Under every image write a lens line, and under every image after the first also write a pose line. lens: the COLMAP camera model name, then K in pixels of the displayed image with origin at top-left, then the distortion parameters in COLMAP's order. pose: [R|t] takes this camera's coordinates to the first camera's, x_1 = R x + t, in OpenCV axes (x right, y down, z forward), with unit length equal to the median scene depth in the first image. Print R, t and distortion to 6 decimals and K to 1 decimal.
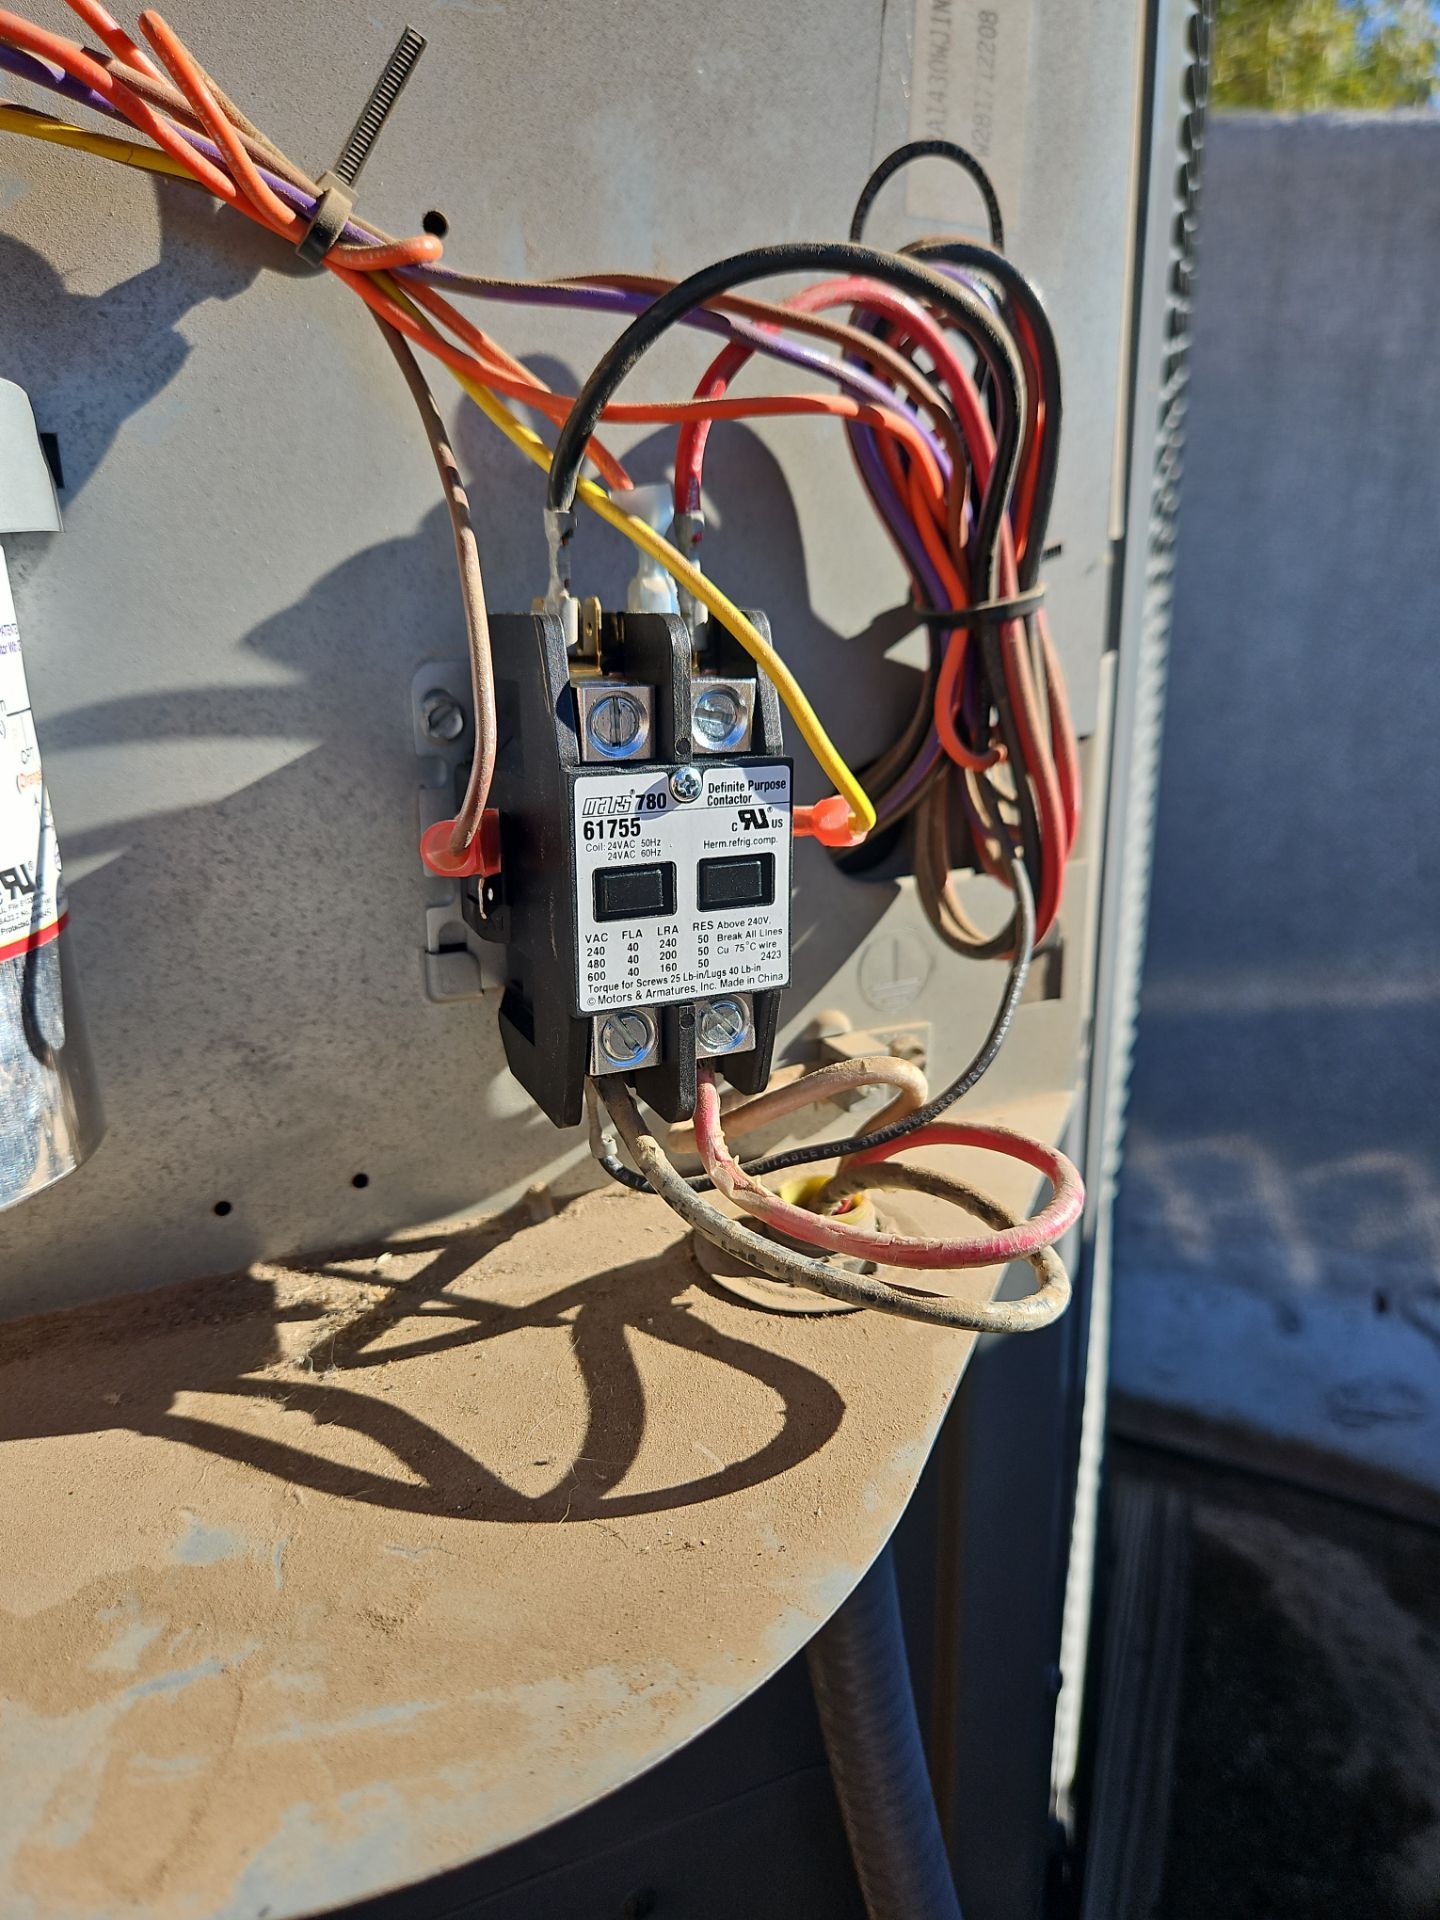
lens RADIAL K [[1349.9, 0, 721.5], [0, 1349.9, 947.6], [0, 0, 1]] dist [0.029506, -0.062222]
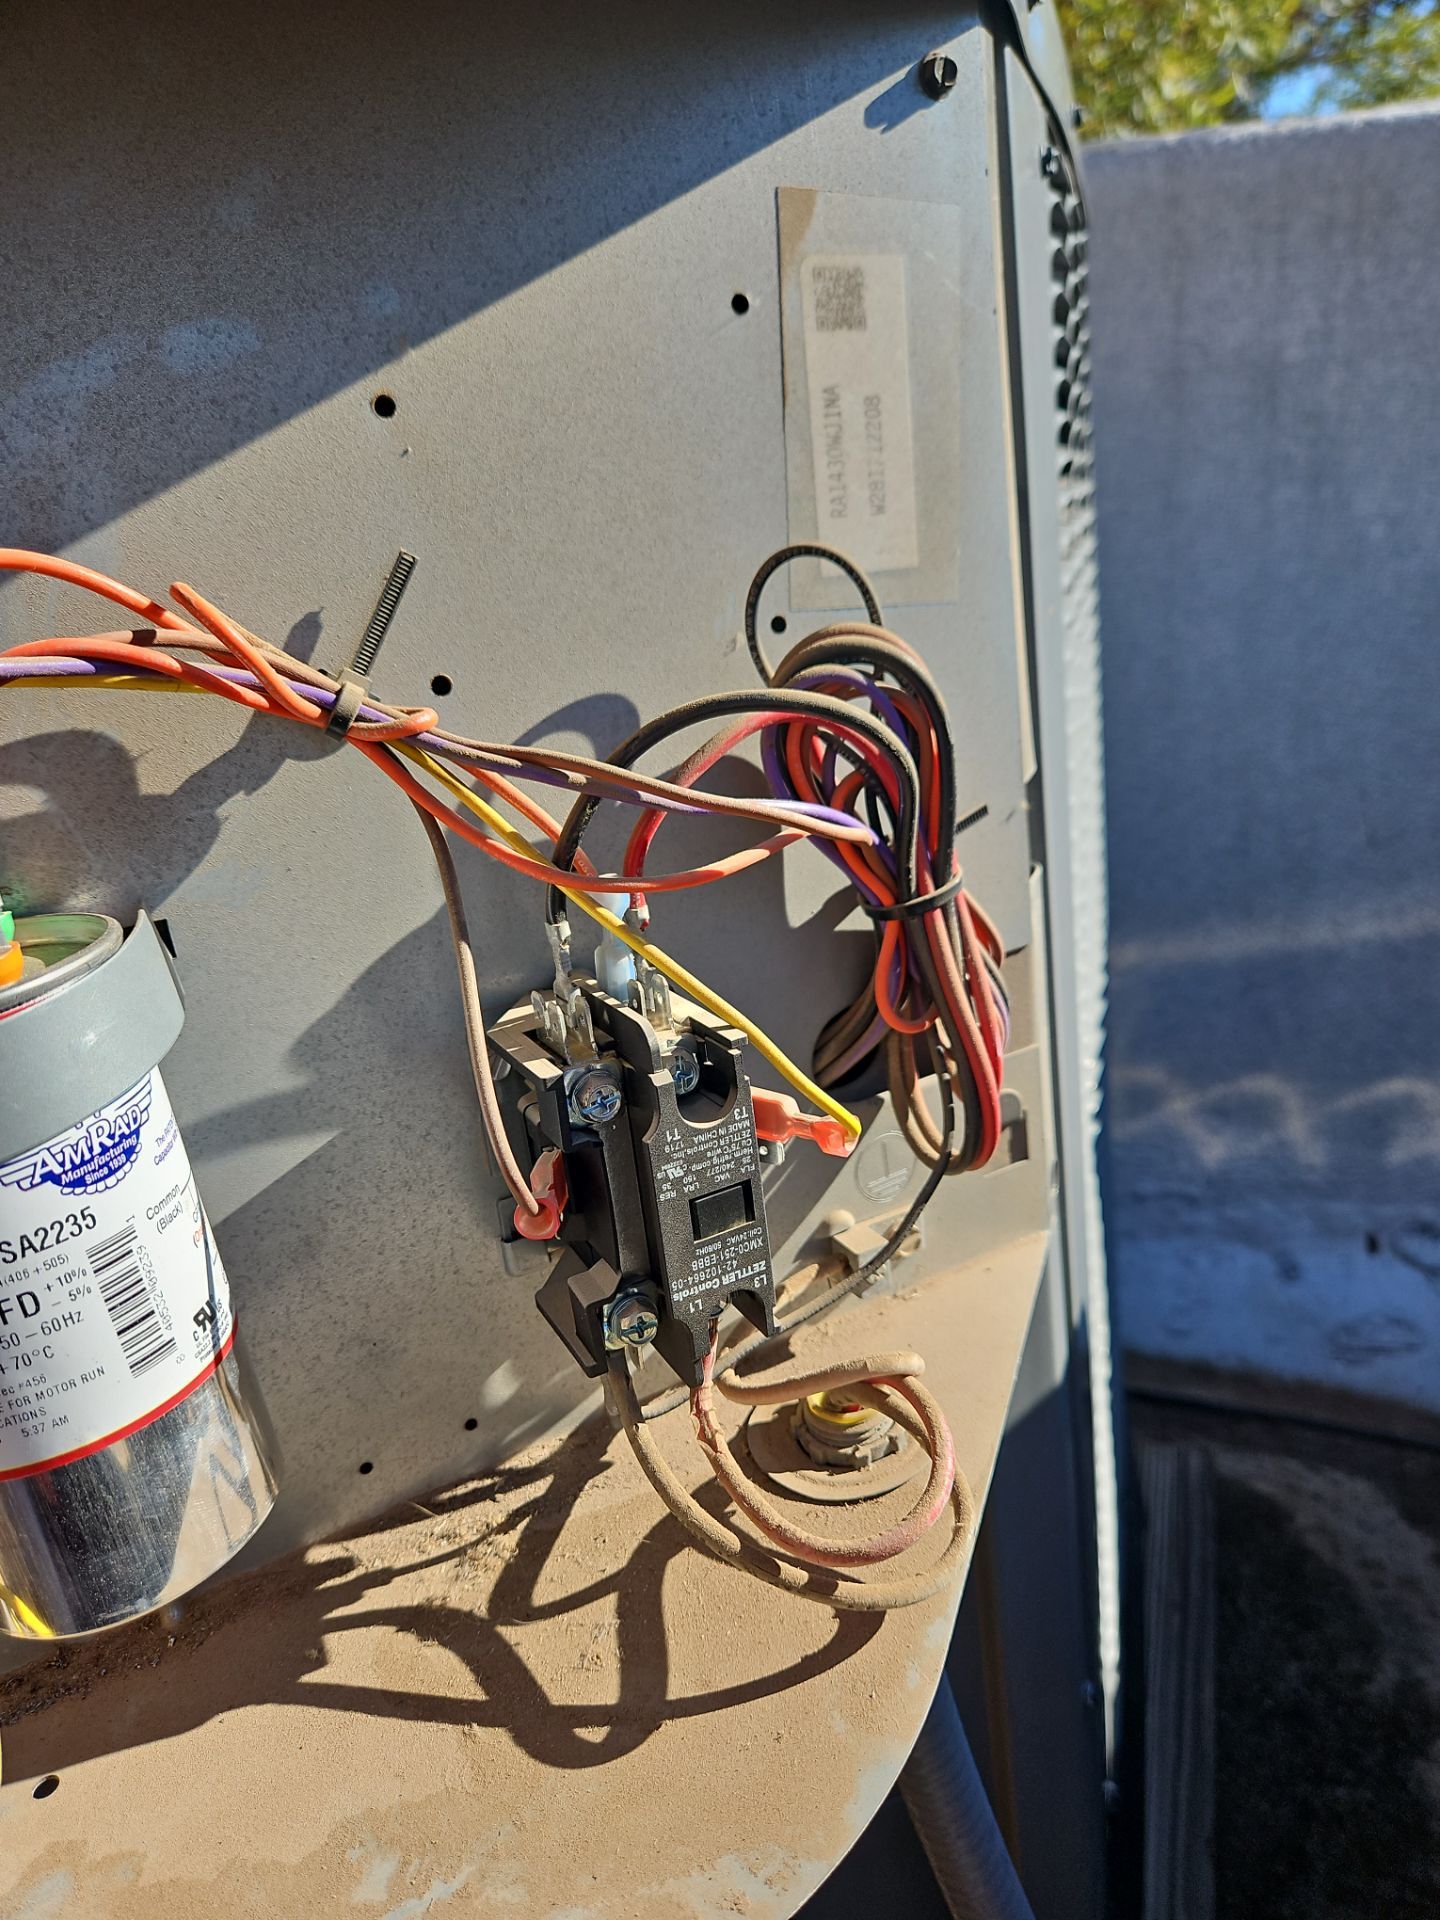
lens RADIAL K [[1337.0, 0, 720.0], [0, 1337.0, 960.0], [0, 0, 1]] dist [0.044738, -0.072859]
pose [[0.992760, -0.120098, -0.002064, 0.009865], [0.120048, 0.991475, 0.050653, -0.283814], [-0.004037, -0.050534, 0.998714, -0.197874]]
